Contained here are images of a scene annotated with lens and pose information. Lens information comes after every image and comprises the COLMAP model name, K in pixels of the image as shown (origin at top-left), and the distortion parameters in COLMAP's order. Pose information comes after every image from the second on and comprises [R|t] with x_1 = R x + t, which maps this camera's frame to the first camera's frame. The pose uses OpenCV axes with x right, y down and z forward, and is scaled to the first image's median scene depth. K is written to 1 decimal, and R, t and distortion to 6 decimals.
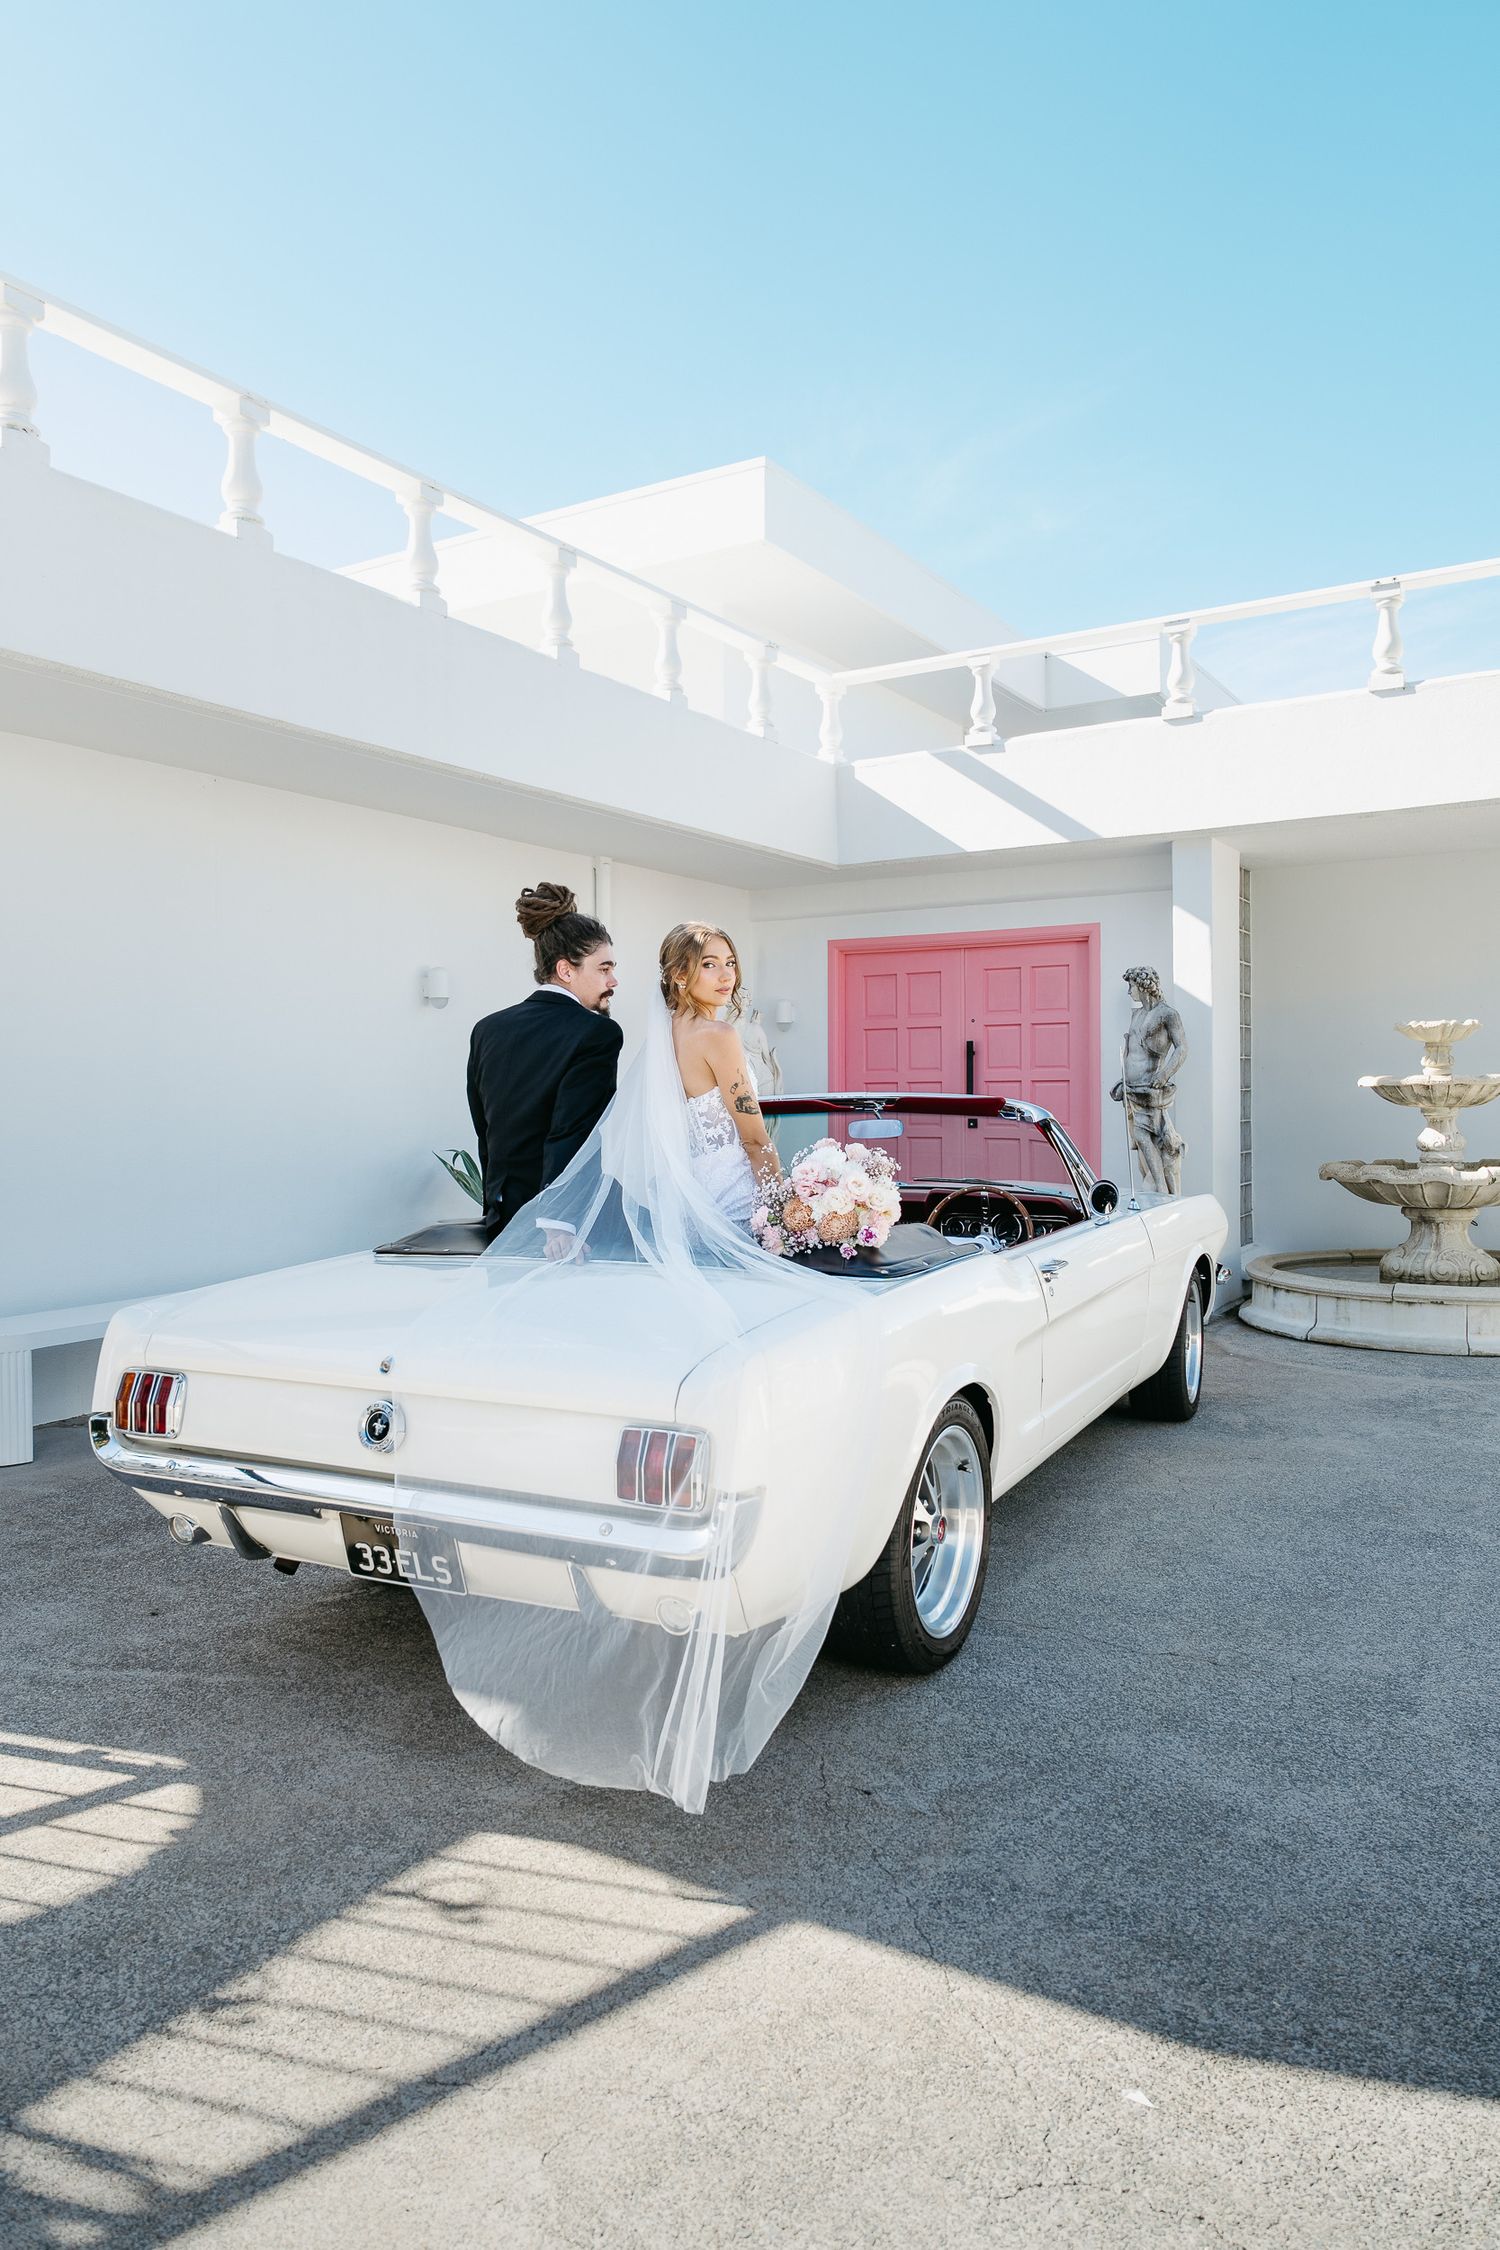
lens RADIAL K [[1556.6, 0, 750.0], [0, 1556.6, 1125.0], [0, 0, 1]] dist [-0.001475, -0.000217]
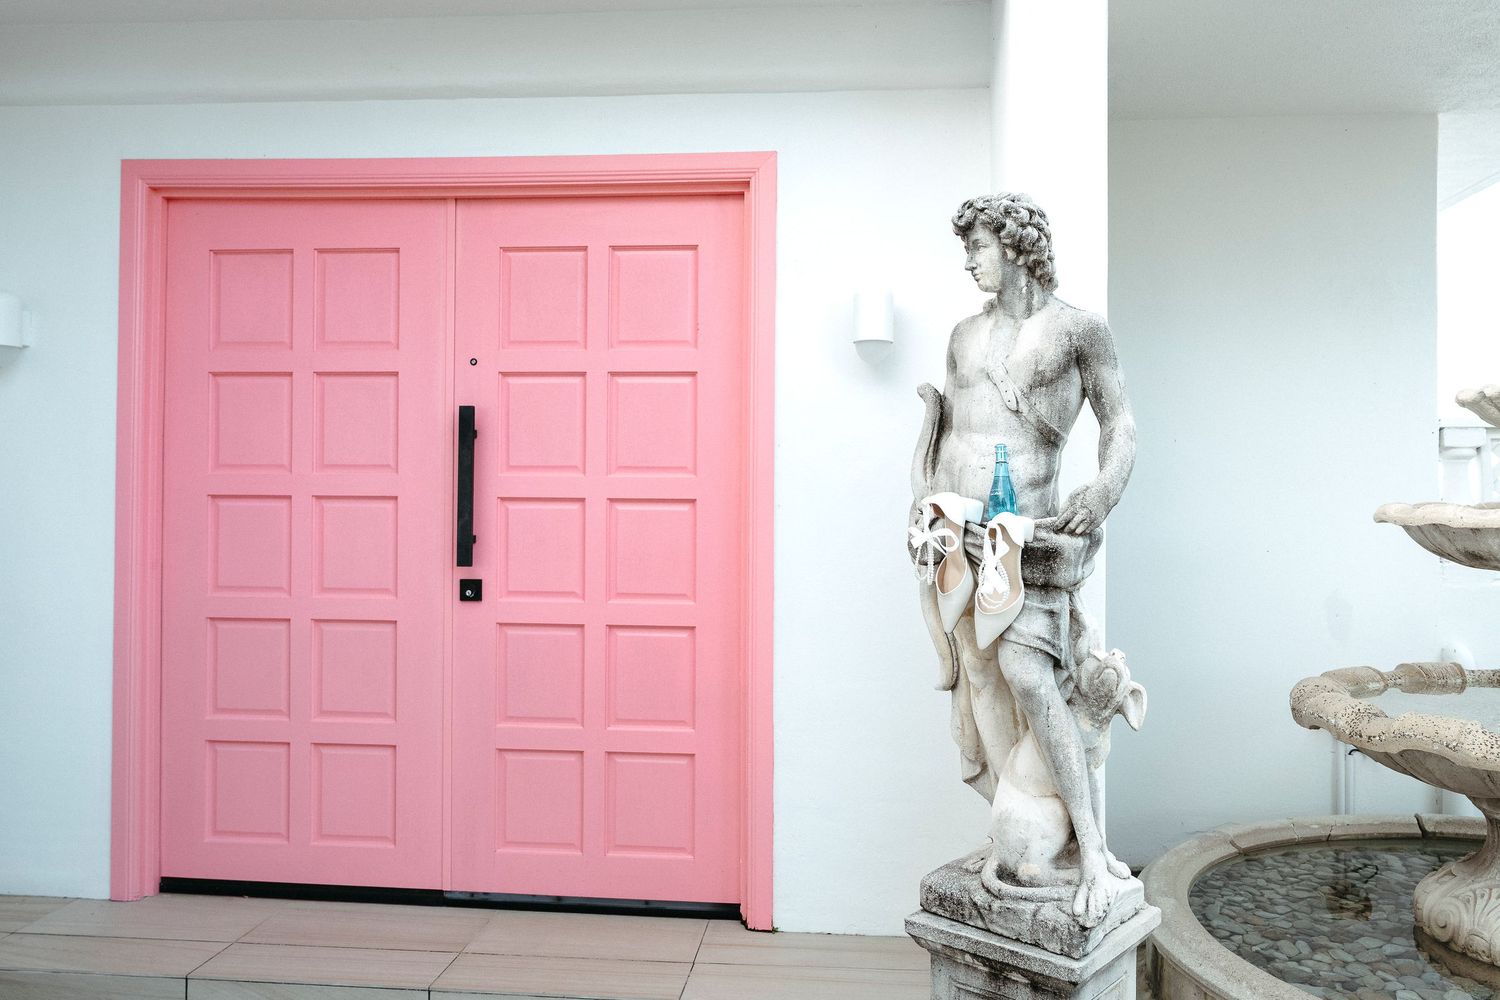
lens RADIAL K [[1131.3, 0, 750.0], [0, 1131.3, 500.0], [0, 0, 1]] dist [0.001013, -0.001080]
pose [[0.892056, 0.011634, 0.451774, 0.080490], [-0.004626, 0.999851, -0.016613, -0.026480], [-0.451900, 0.012730, 0.891978, 0.800896]]
